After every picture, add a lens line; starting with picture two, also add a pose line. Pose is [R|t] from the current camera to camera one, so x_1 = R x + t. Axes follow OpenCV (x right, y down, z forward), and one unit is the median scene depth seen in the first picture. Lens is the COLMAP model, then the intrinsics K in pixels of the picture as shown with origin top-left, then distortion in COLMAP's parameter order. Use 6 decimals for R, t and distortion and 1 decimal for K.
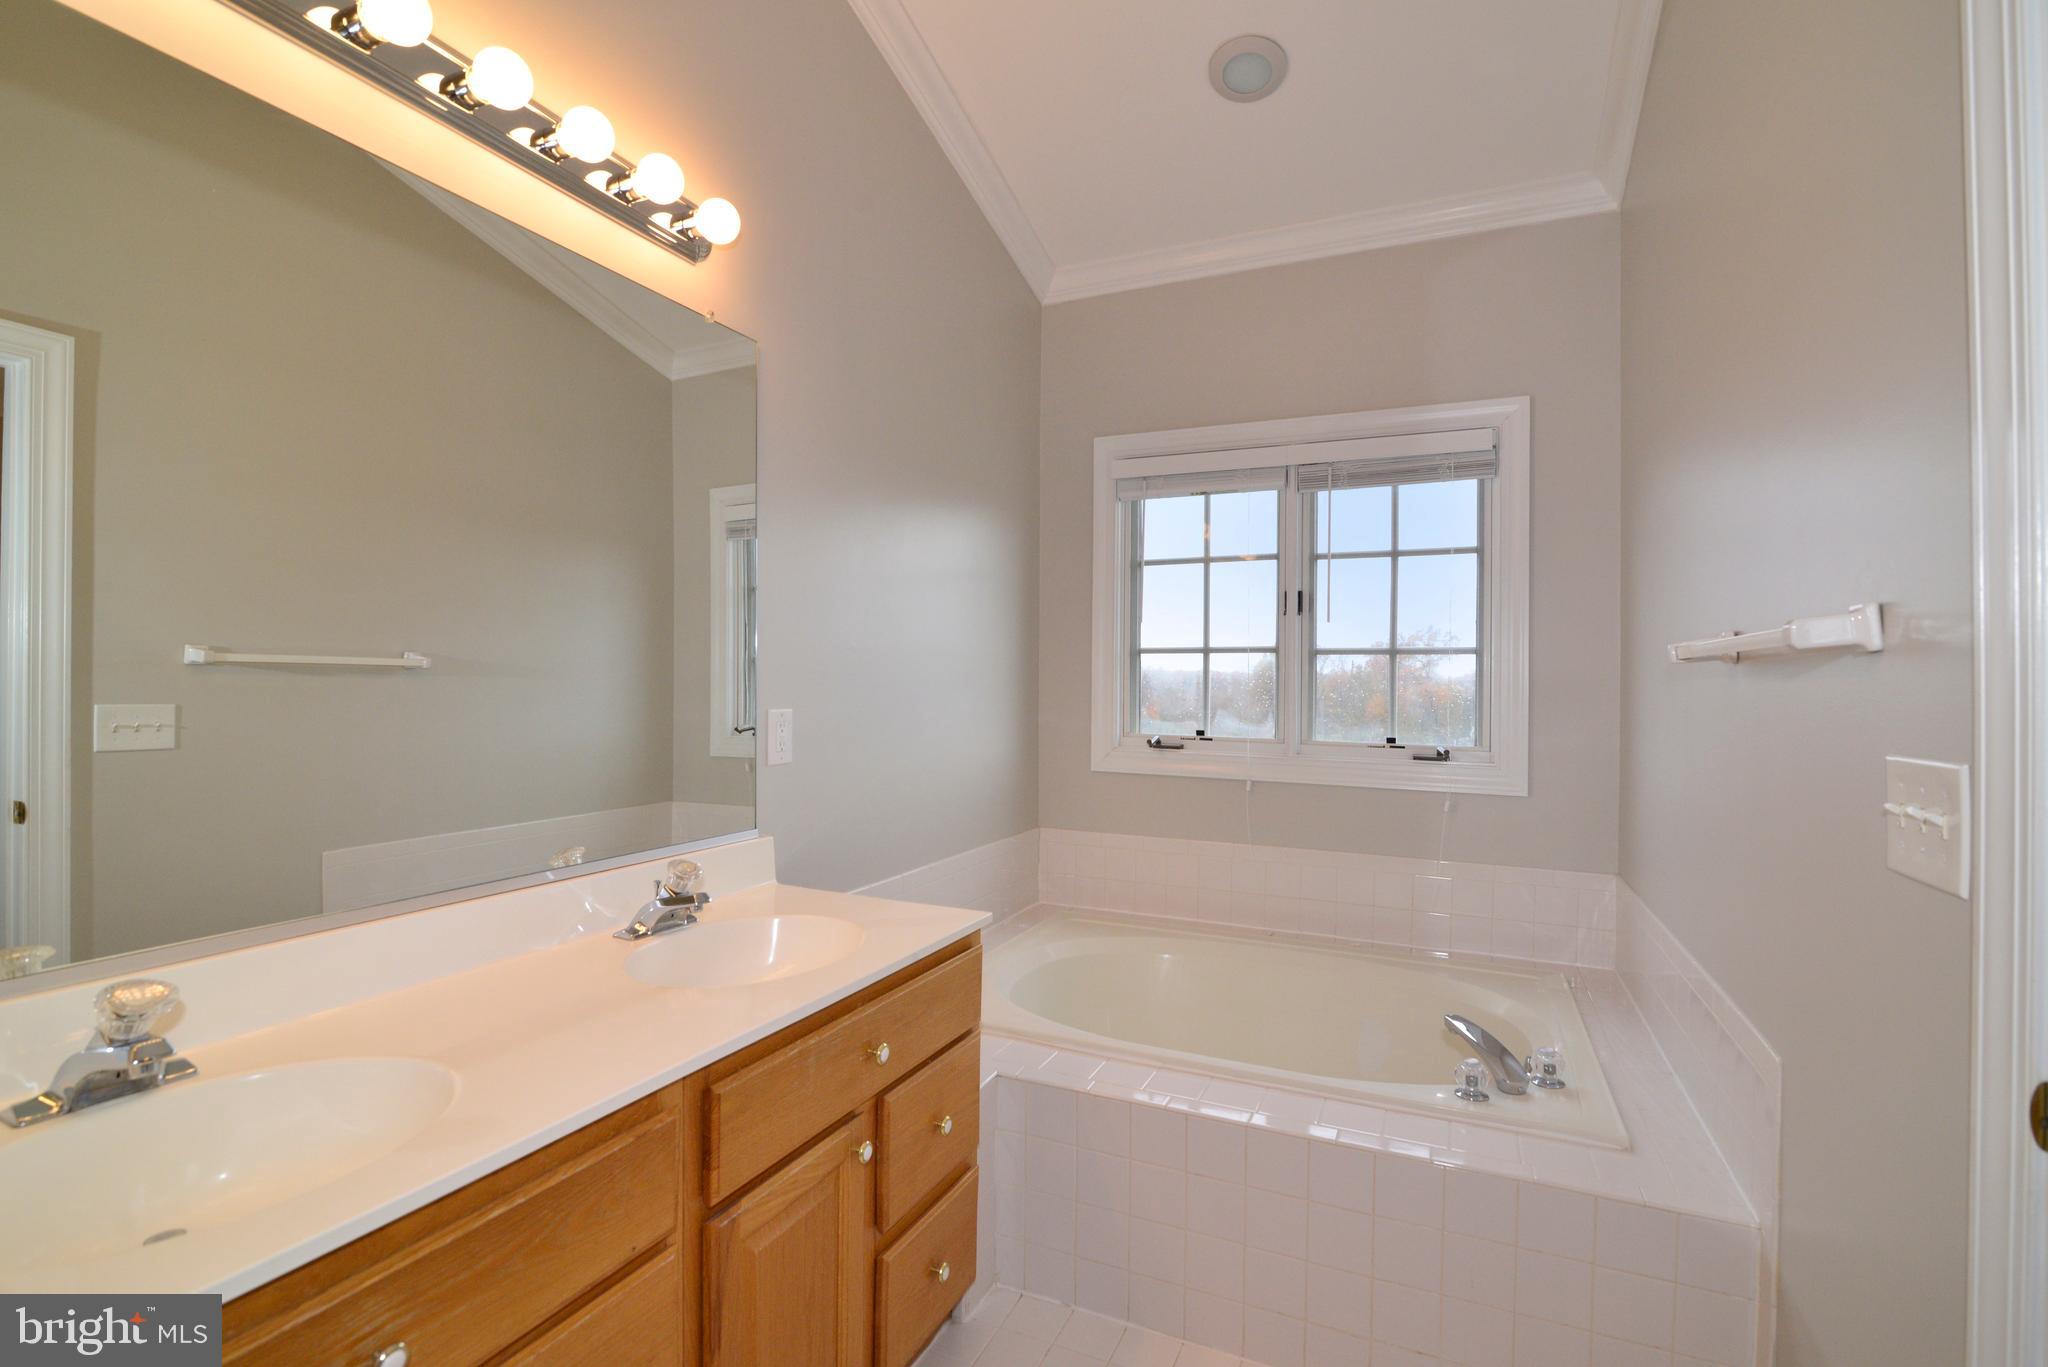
lens RADIAL K [[937.7, 0, 1014.7], [0, 937.7, 684.7], [0, 0, 1]] dist [-0.016786, 0.002068]
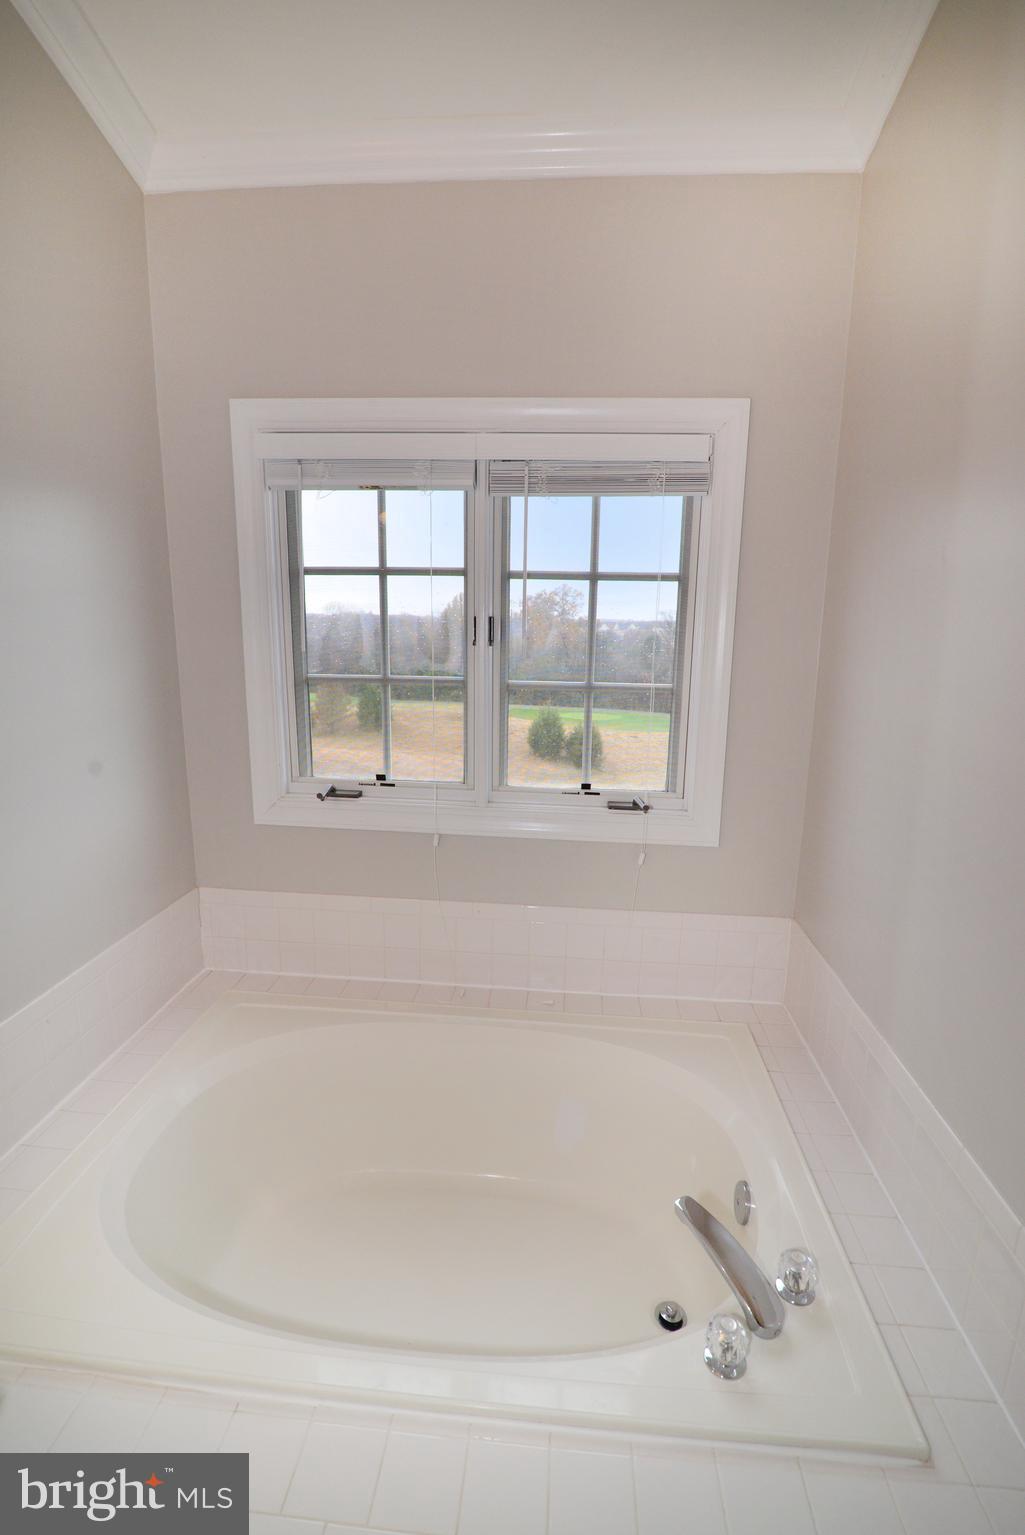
lens RADIAL K [[702.8, 0, 527.8], [0, 702.8, 770.4], [0, 0, 1]] dist [-0.016786, 0.002068]
pose [[0.938864, -0.056973, 0.339542, 0.107454], [-0.008799, 0.981920, 0.189089, -0.081744], [-0.344176, -0.180517, 0.921388, 0.361648]]
